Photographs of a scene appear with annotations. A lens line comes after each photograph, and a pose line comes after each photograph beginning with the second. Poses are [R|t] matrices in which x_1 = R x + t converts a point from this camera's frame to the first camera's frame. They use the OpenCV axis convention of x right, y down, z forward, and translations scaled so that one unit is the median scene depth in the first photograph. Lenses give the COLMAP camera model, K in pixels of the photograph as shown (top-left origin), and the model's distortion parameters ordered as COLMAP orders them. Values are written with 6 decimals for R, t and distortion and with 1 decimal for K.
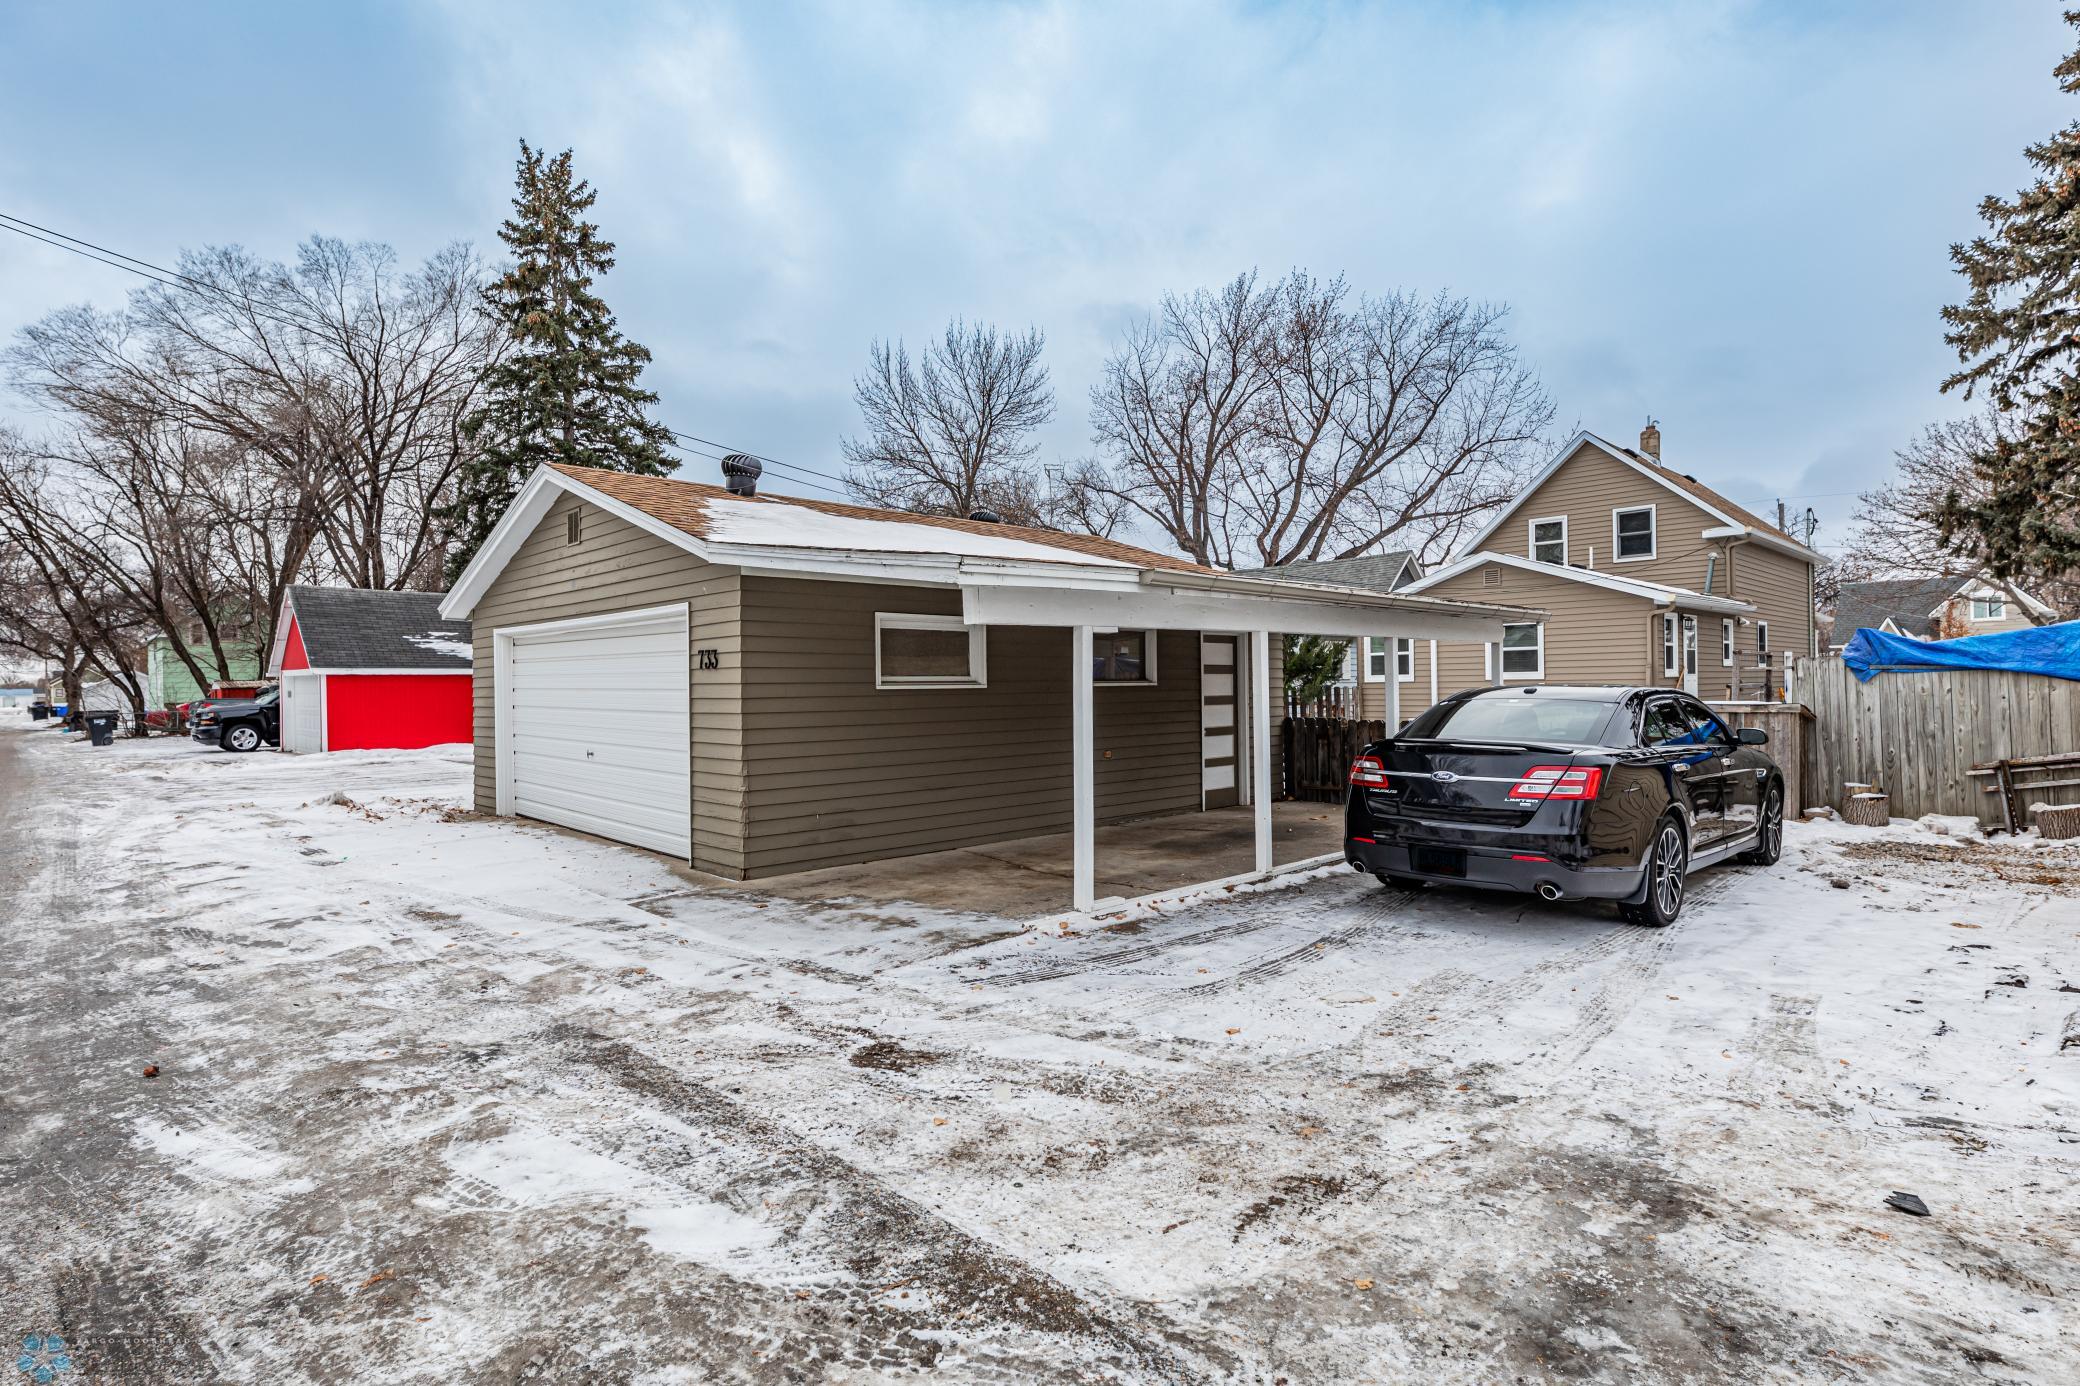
lens RADIAL K [[1033.6, 0, 1047.7], [0, 1033.6, 676.7], [0, 0, 1]] dist [0.010878, 0.000025]
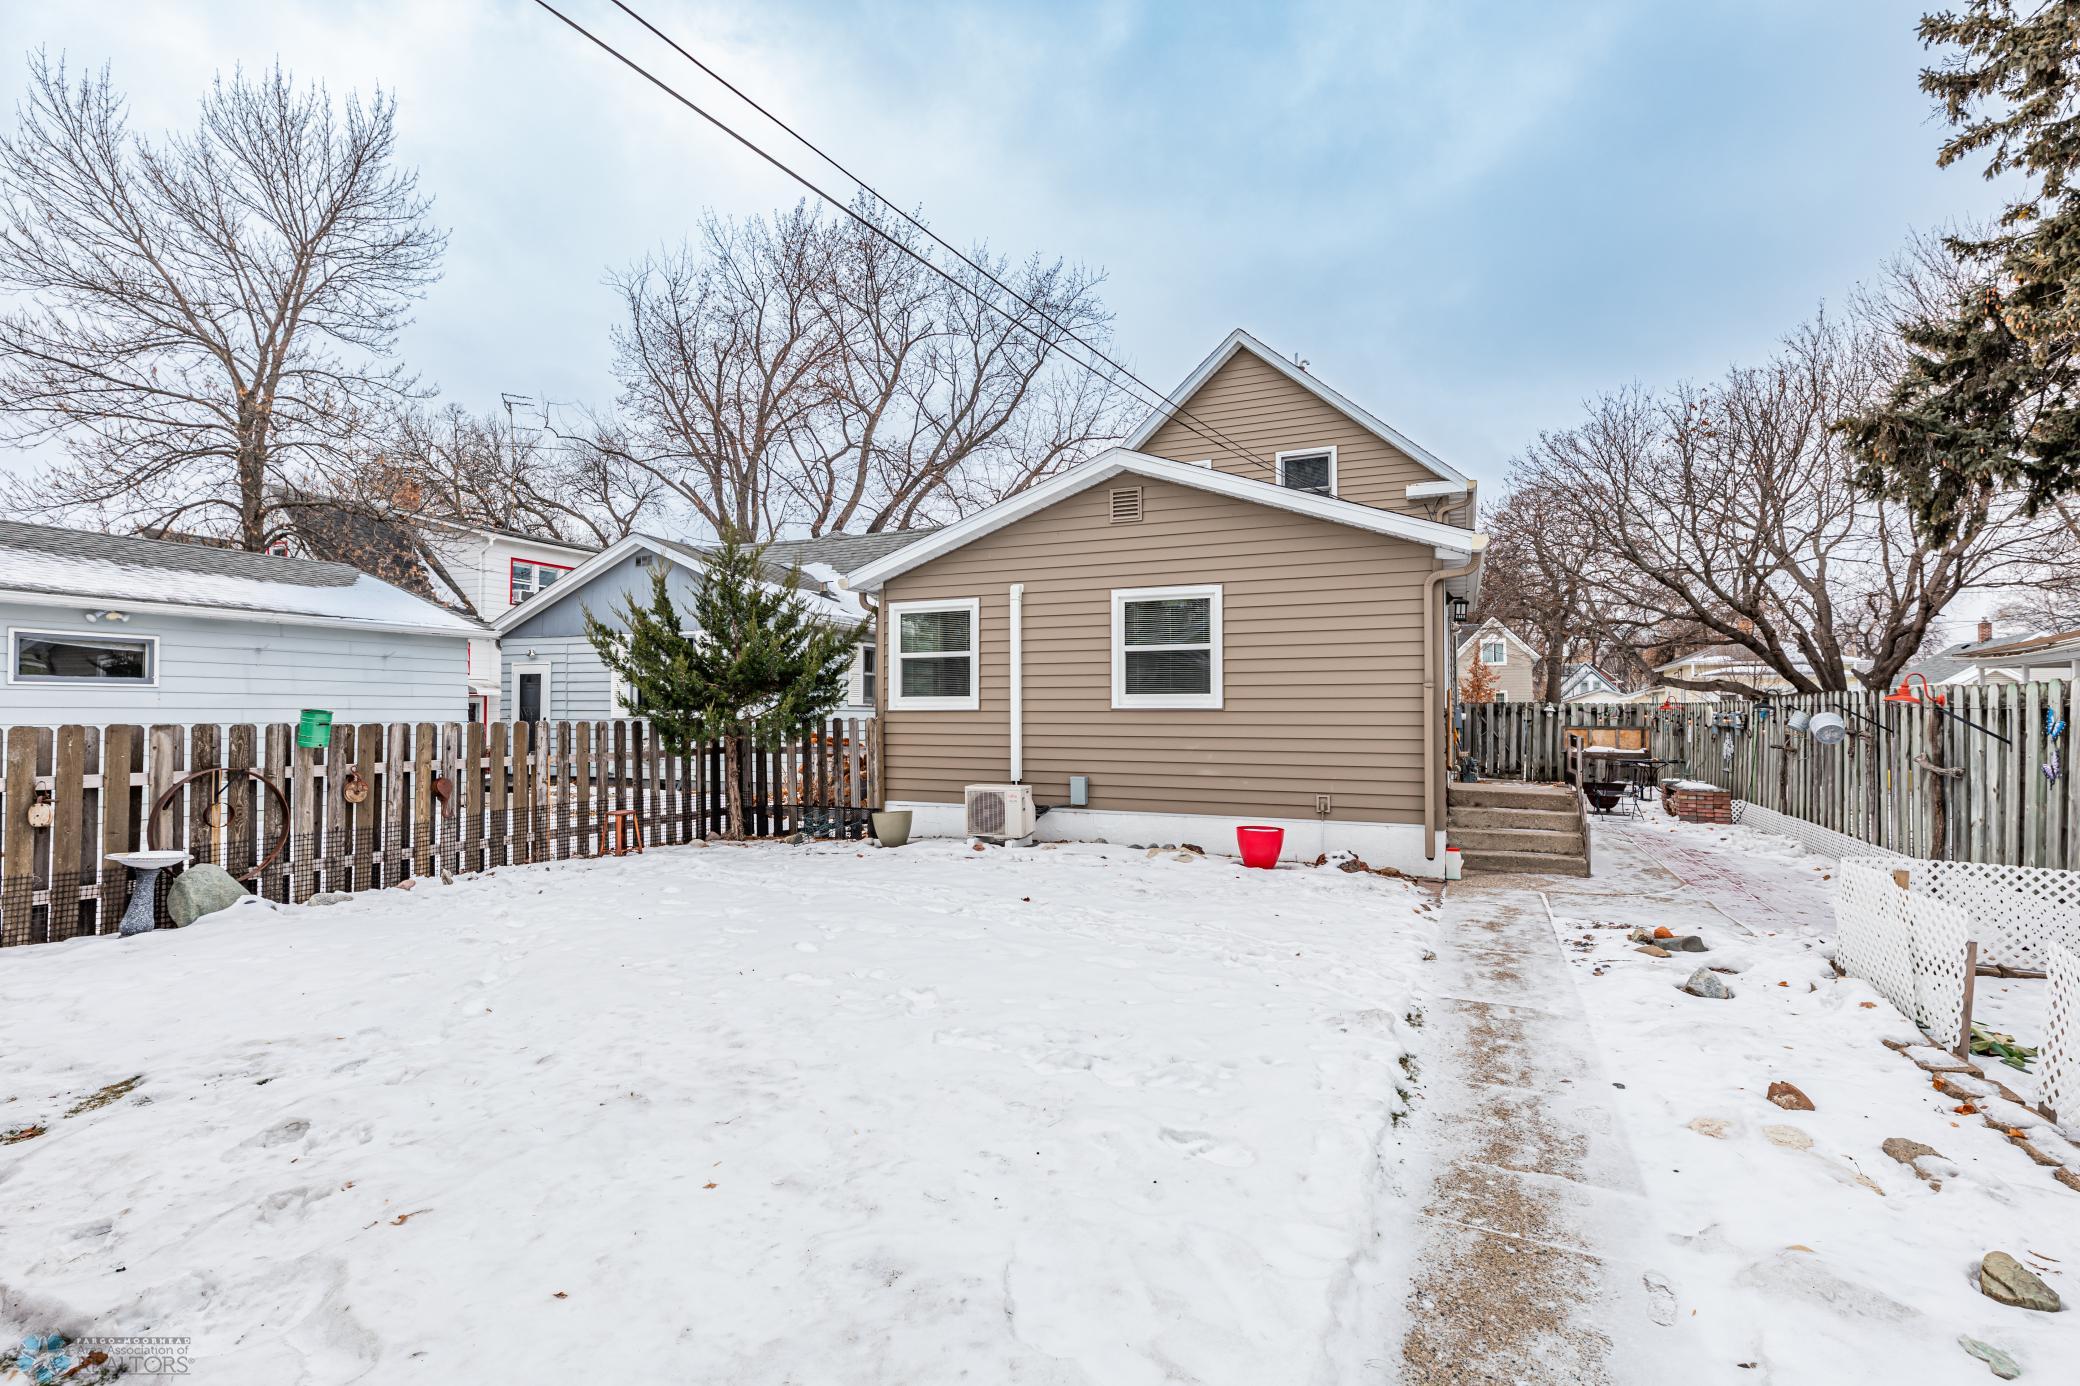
lens RADIAL K [[1033.6, 0, 1047.7], [0, 1033.6, 676.7], [0, 0, 1]] dist [0.010878, 0.000025]
pose [[0.926633, 0.025791, 0.375082, 0.078965], [-0.015709, 0.999429, -0.029912, 0.001154], [-0.375639, 0.021826, 0.926509, 0.210659]]
